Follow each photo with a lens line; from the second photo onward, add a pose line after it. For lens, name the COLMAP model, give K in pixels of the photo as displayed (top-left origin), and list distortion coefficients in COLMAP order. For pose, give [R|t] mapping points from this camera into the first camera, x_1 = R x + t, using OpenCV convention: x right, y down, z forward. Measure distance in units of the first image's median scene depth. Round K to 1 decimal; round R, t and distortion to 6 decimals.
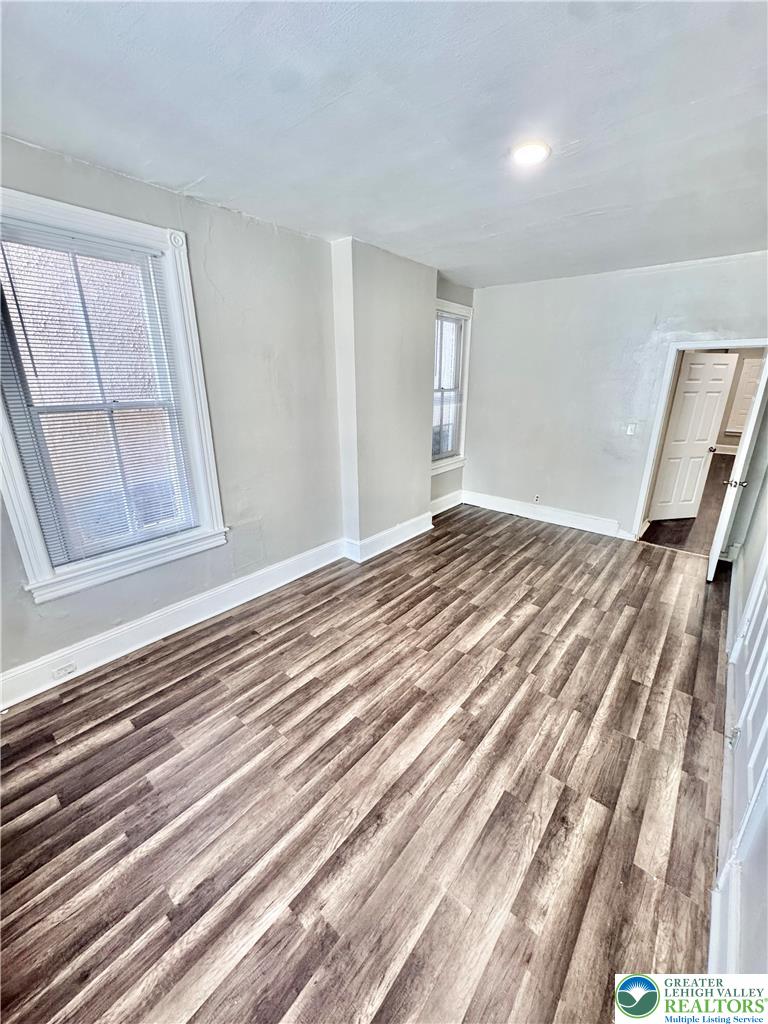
lens RADIAL K [[408.5, 0, 389.6], [0, 408.5, 511.9], [0, 0, 1]] dist [0.001905, 0.000136]
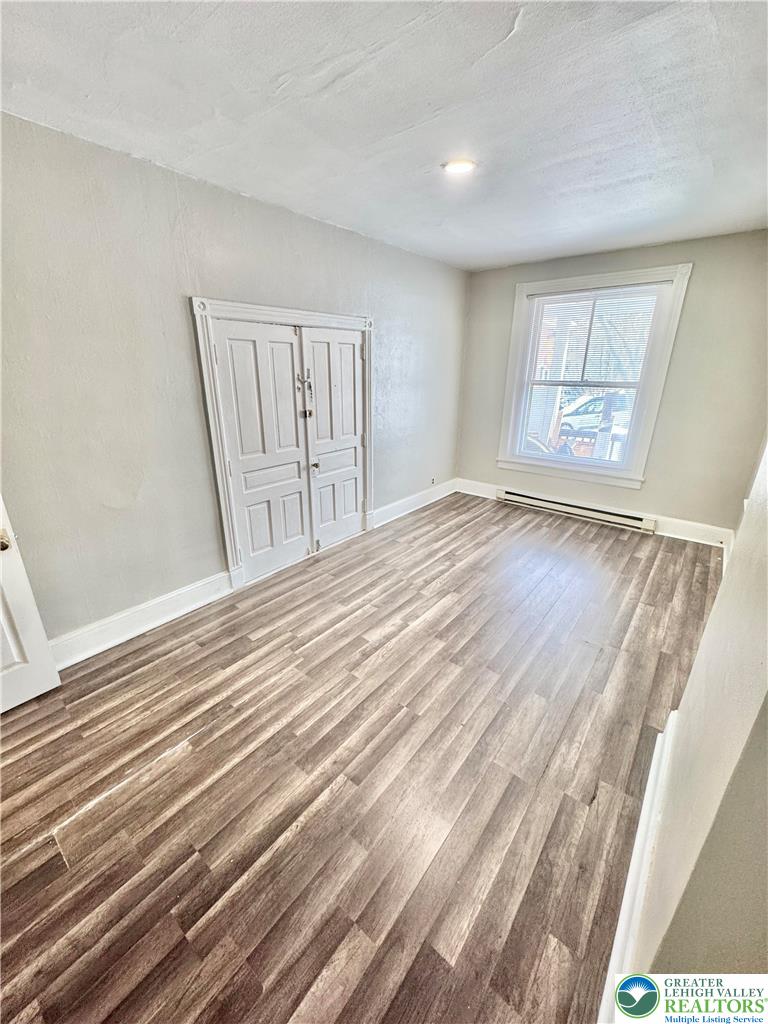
lens RADIAL K [[408.5, 0, 387.1], [0, 408.5, 509.0], [0, 0, 1]] dist [0.001905, 0.000136]
pose [[-0.999884, -0.005842, -0.014085, 0.355849], [-0.013264, 0.788911, 0.614364, -0.524460], [0.007523, 0.614479, -0.788897, 1.616701]]
